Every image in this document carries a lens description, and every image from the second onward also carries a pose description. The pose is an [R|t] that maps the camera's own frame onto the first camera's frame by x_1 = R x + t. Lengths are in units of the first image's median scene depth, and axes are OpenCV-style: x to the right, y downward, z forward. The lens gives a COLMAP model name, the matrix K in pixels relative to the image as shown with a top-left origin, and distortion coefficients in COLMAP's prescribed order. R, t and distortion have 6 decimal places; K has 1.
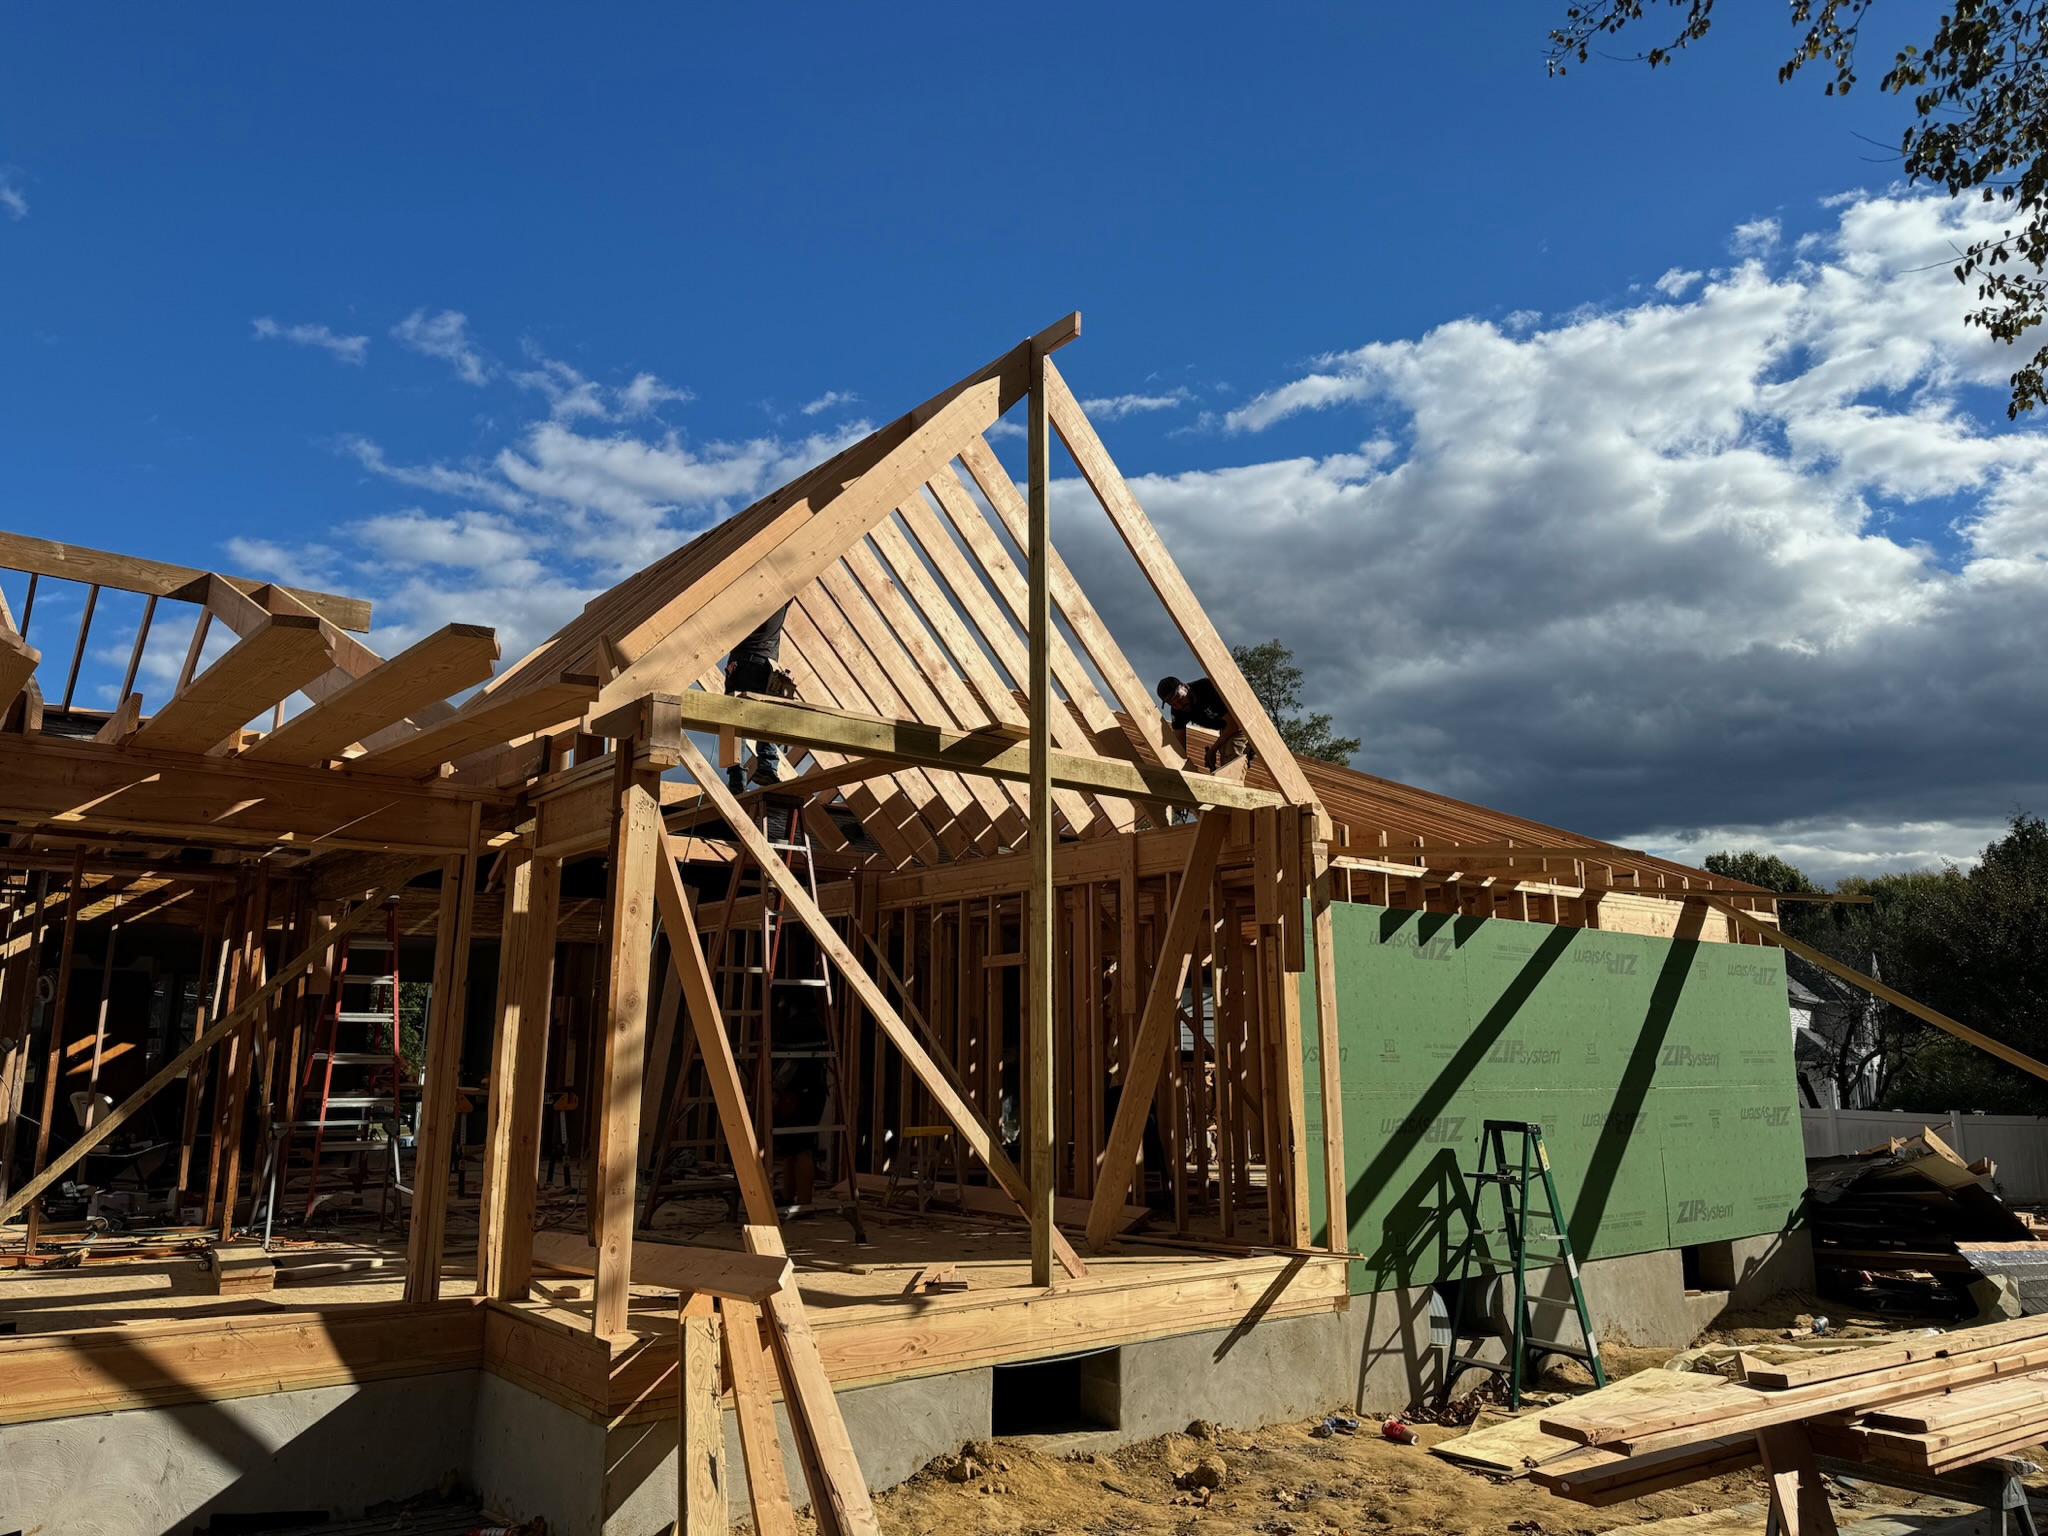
lens RADIAL K [[1510.7, 0, 1084.7], [0, 1510.7, 767.5], [0, 0, 1]] dist [0.036505, -0.003523]
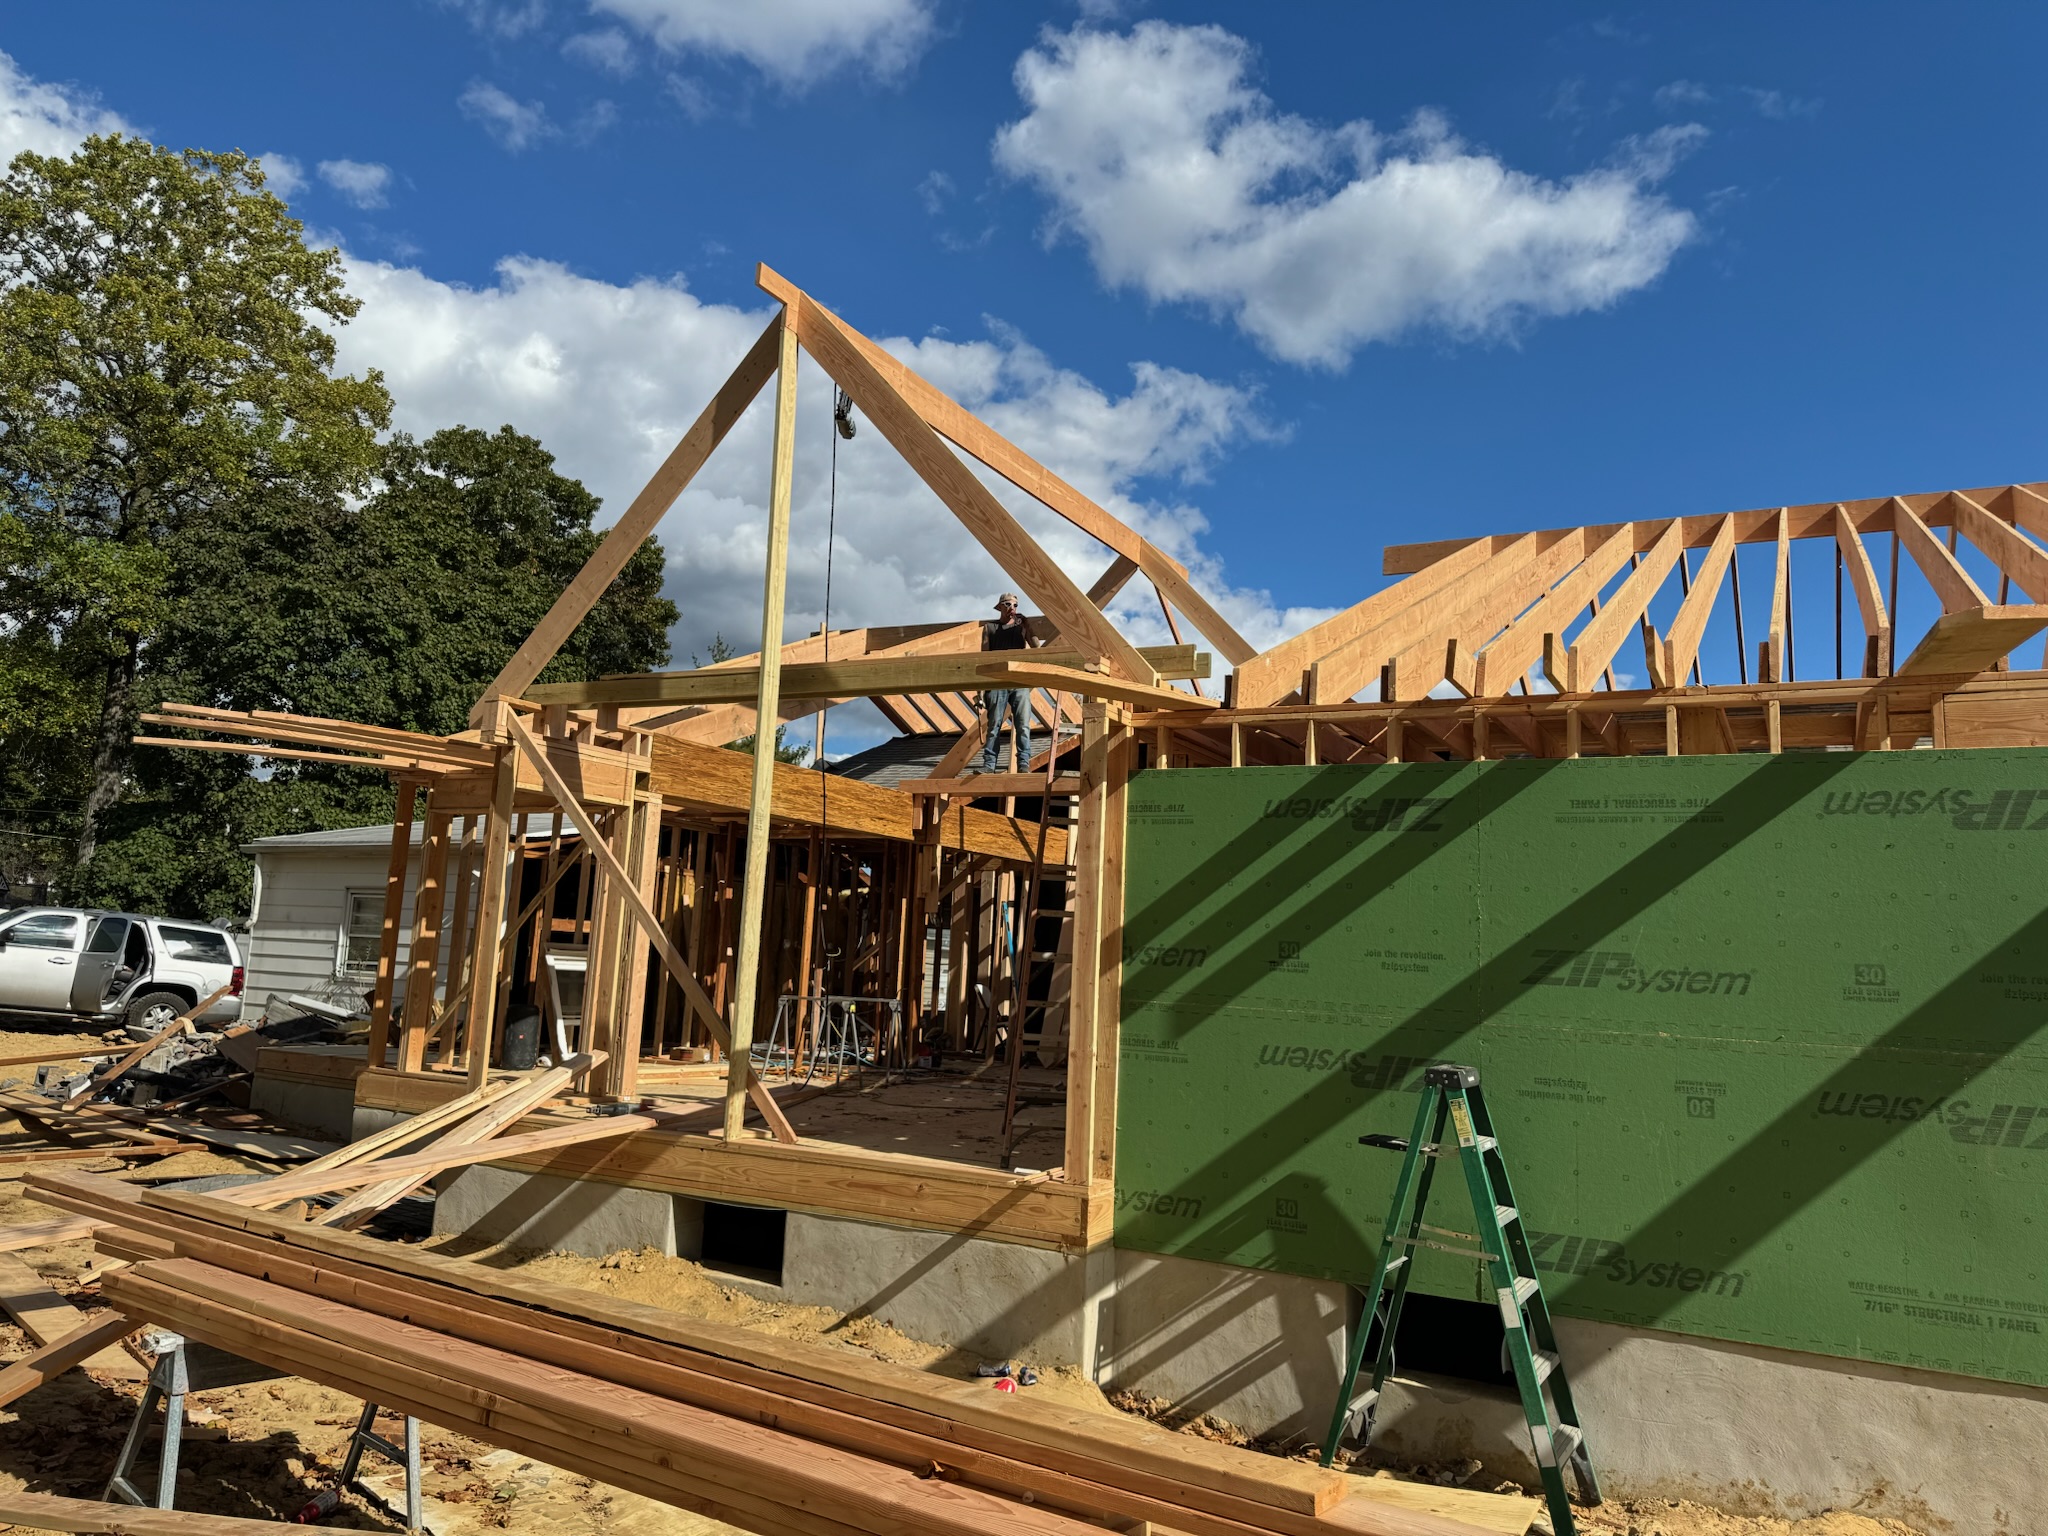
lens RADIAL K [[1461.6, 0, 1009.0], [0, 1461.6, 763.1], [0, 0, 1]] dist [0.068471, -0.078579]
pose [[0.337809, -0.116183, -0.934016, 0.811994], [0.131391, 0.988456, -0.075434, 0.124905], [0.931999, -0.097239, 0.349175, 0.607908]]
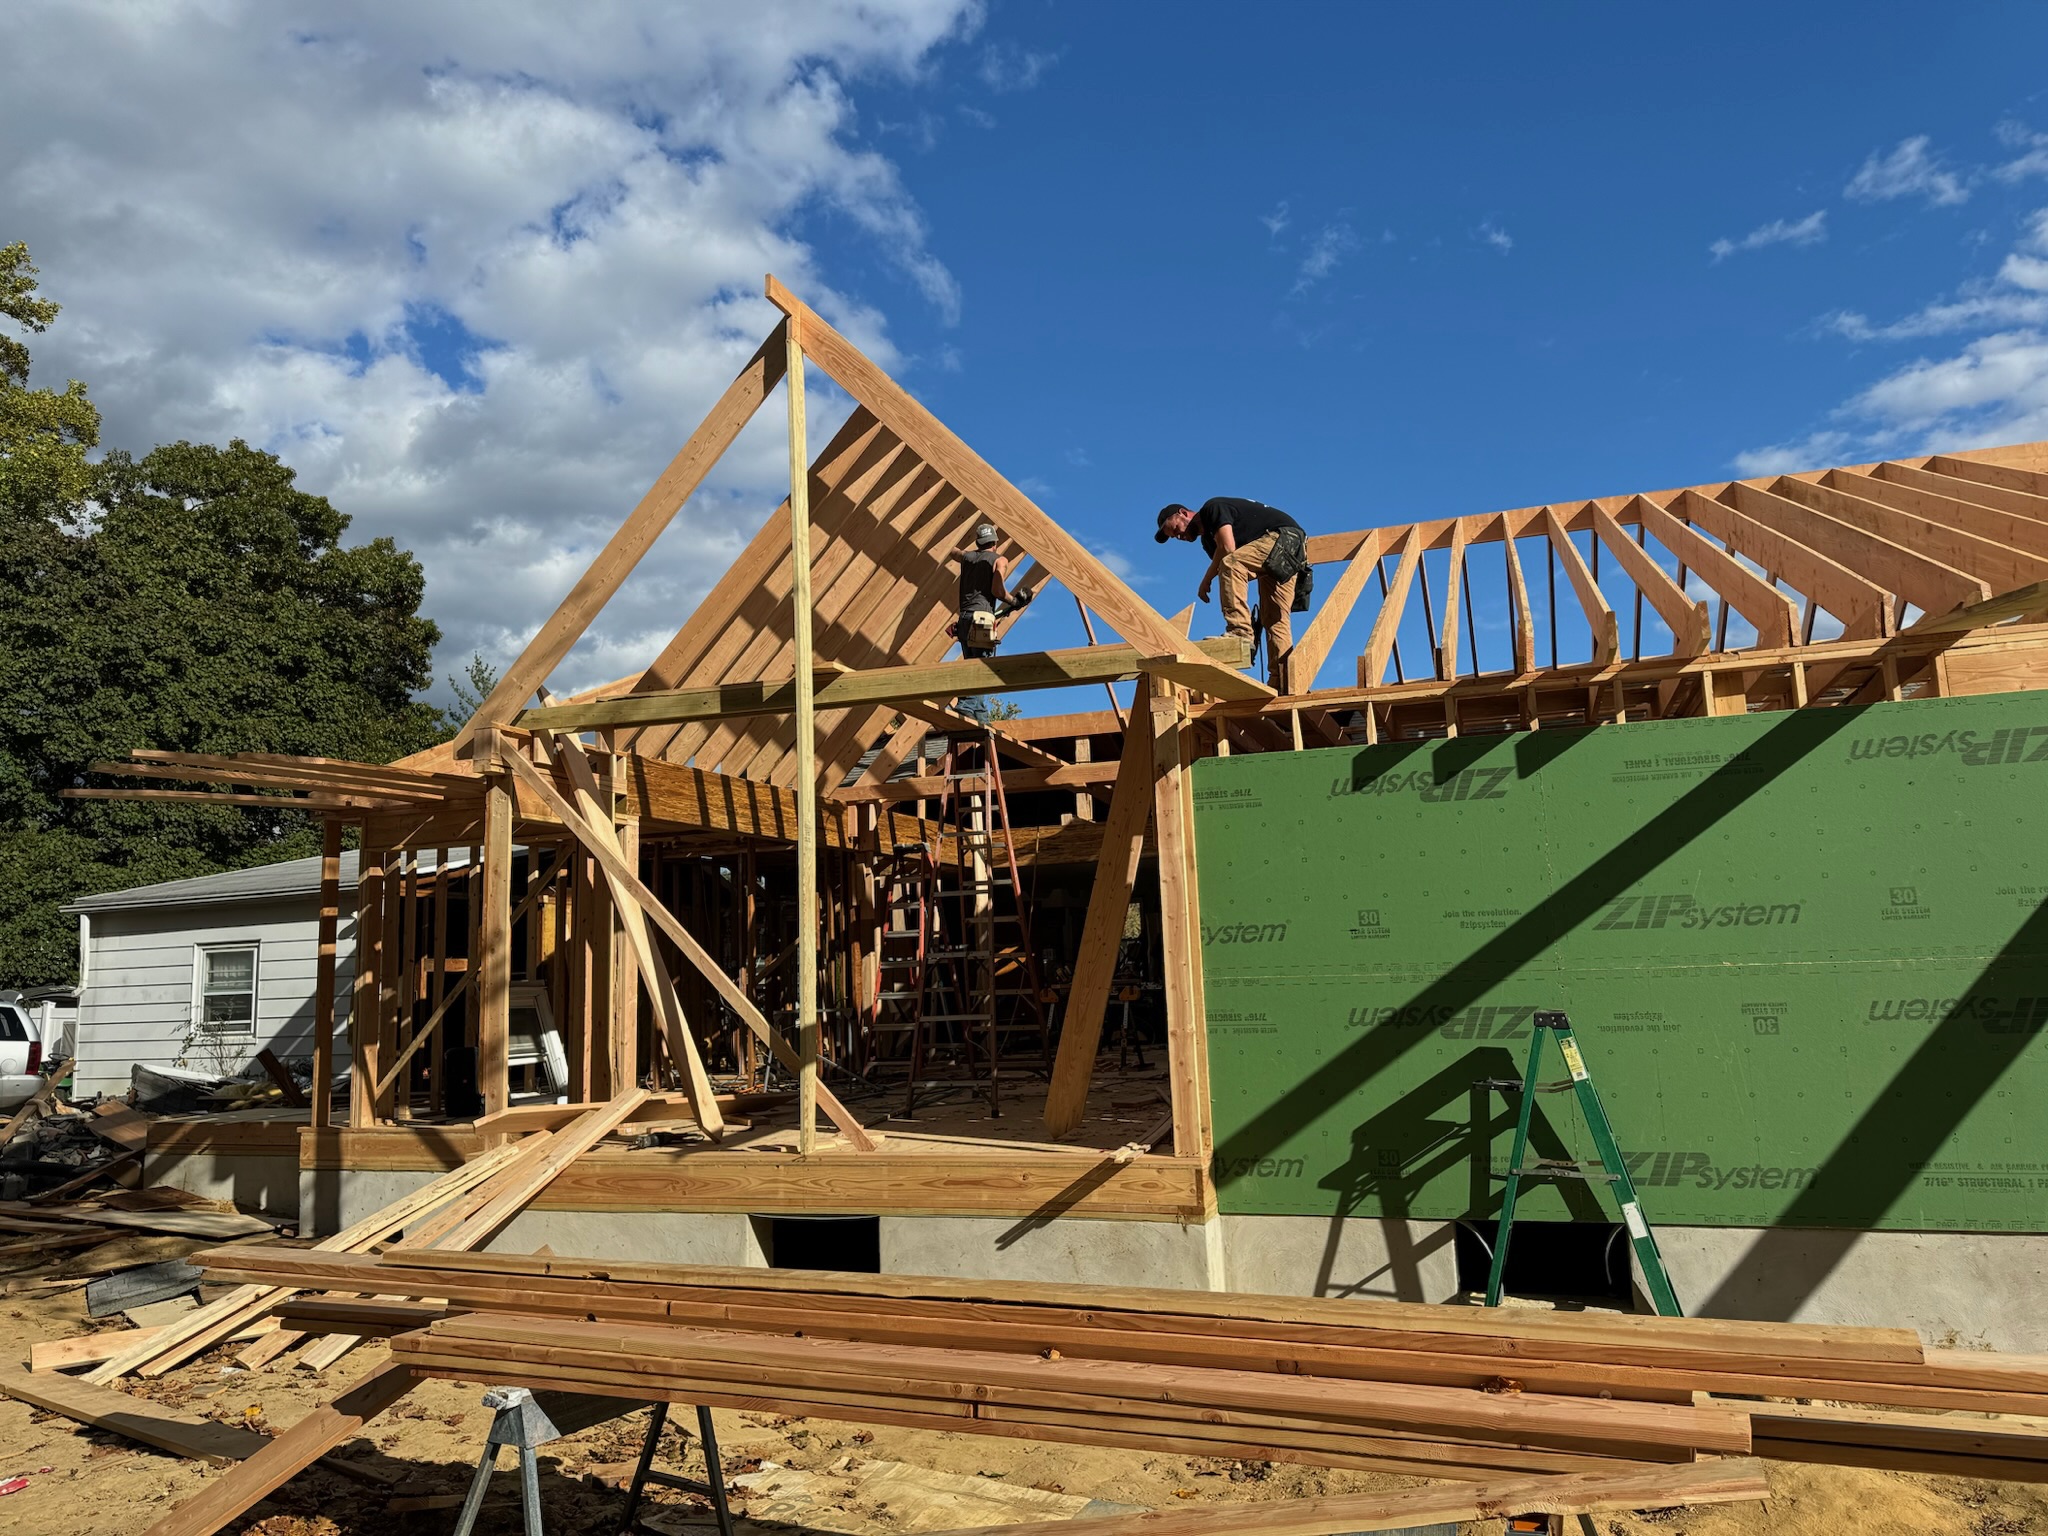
lens RADIAL K [[1461.6, 0, 1009.0], [0, 1461.6, 763.1], [0, 0, 1]] dist [0.068471, -0.078579]
pose [[0.490718, -0.142535, -0.859581, 0.758887], [0.200295, 0.978563, -0.047920, 0.099957], [0.847984, -0.148655, 0.508748, 0.444036]]
